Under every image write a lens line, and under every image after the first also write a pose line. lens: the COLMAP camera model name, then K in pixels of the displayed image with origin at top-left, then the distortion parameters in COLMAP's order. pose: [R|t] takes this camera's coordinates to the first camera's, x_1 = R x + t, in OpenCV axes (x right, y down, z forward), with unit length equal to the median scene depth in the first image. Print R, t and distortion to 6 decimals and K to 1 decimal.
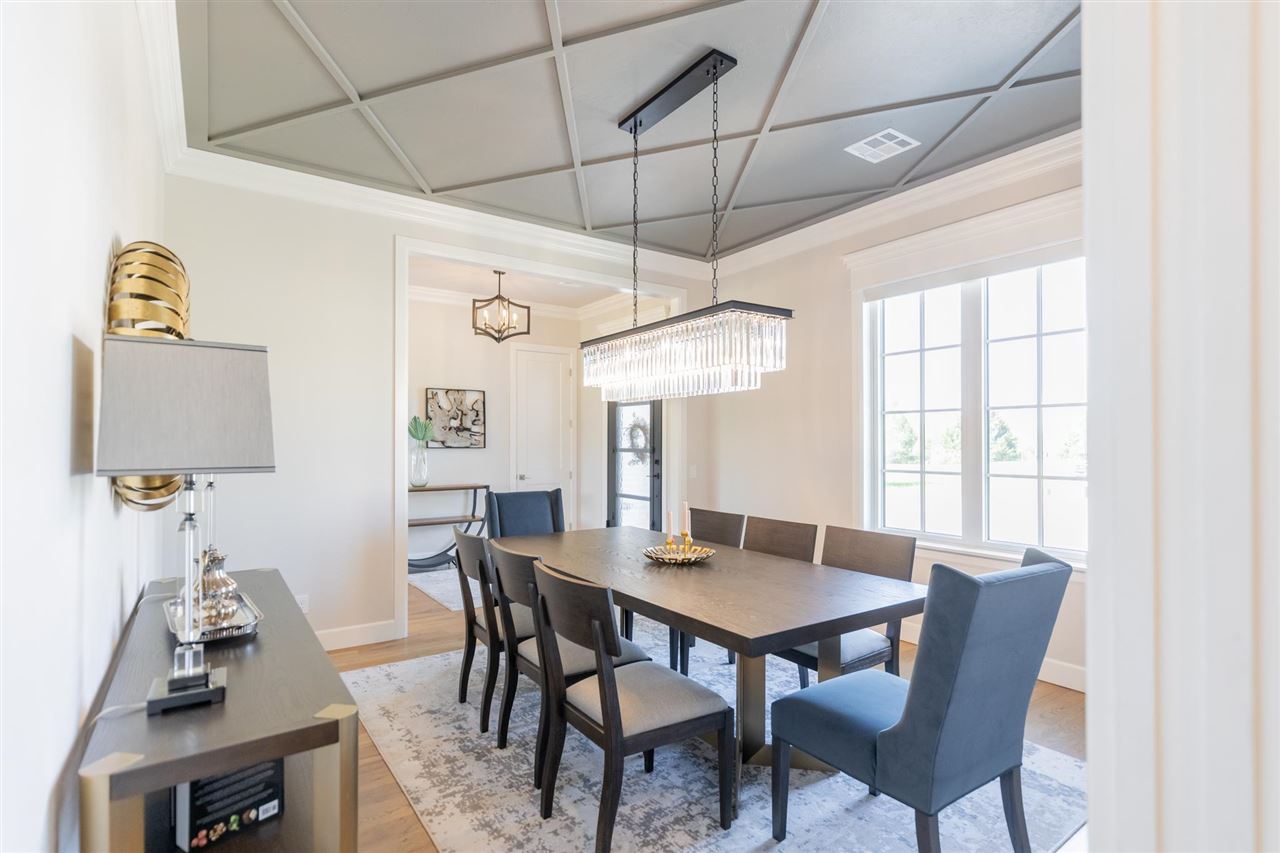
lens RADIAL K [[634.3, 0, 637.2], [0, 634.3, 430.6], [0, 0, 1]] dist [0.000426, -0.000172]
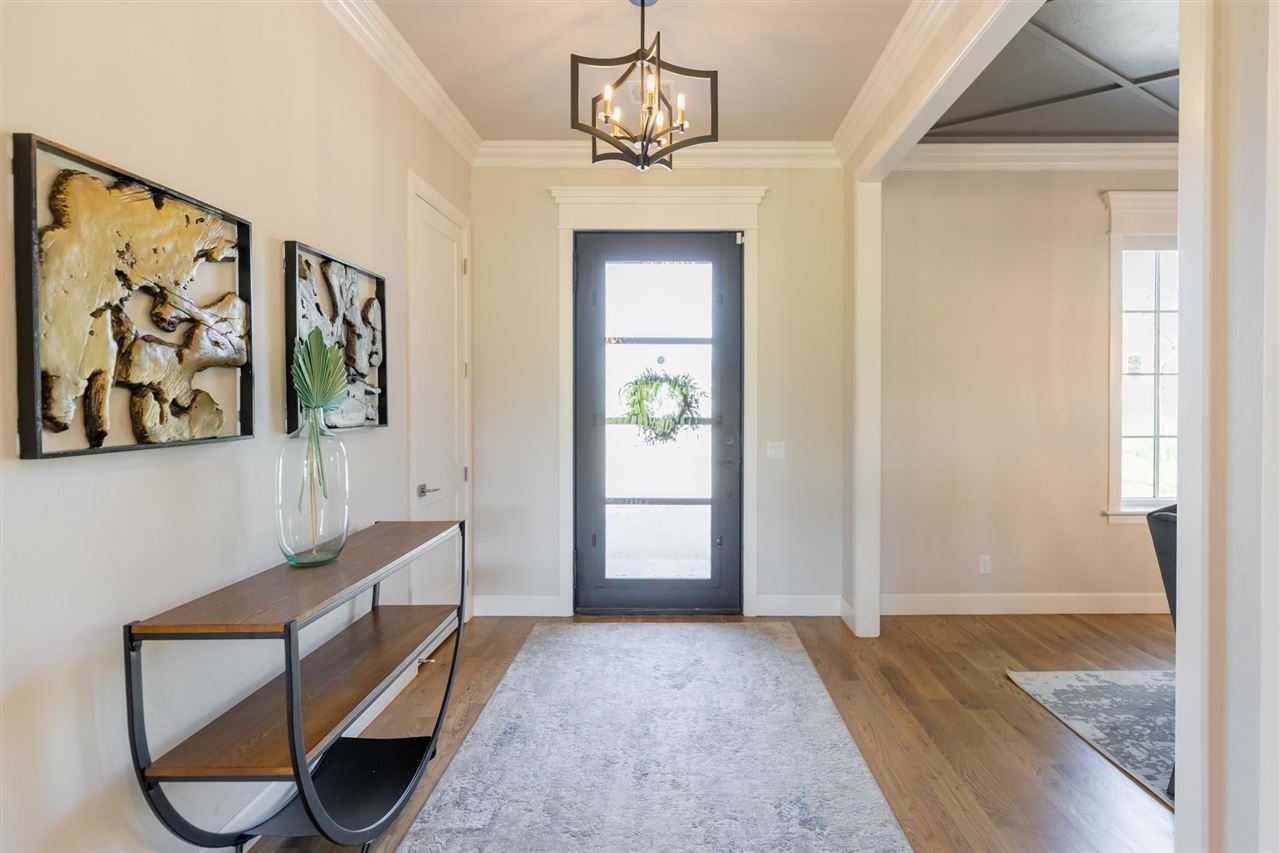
lens RADIAL K [[629.4, 0, 680.4], [0, 629.4, 406.1], [0, 0, 1]] dist [-0.001718, -0.000266]
pose [[0.544834, -0.009804, 0.838487, -0.482986], [-0.010302, 0.999778, 0.018384, 0.006828], [-0.838481, -0.018655, 0.544612, 0.666590]]
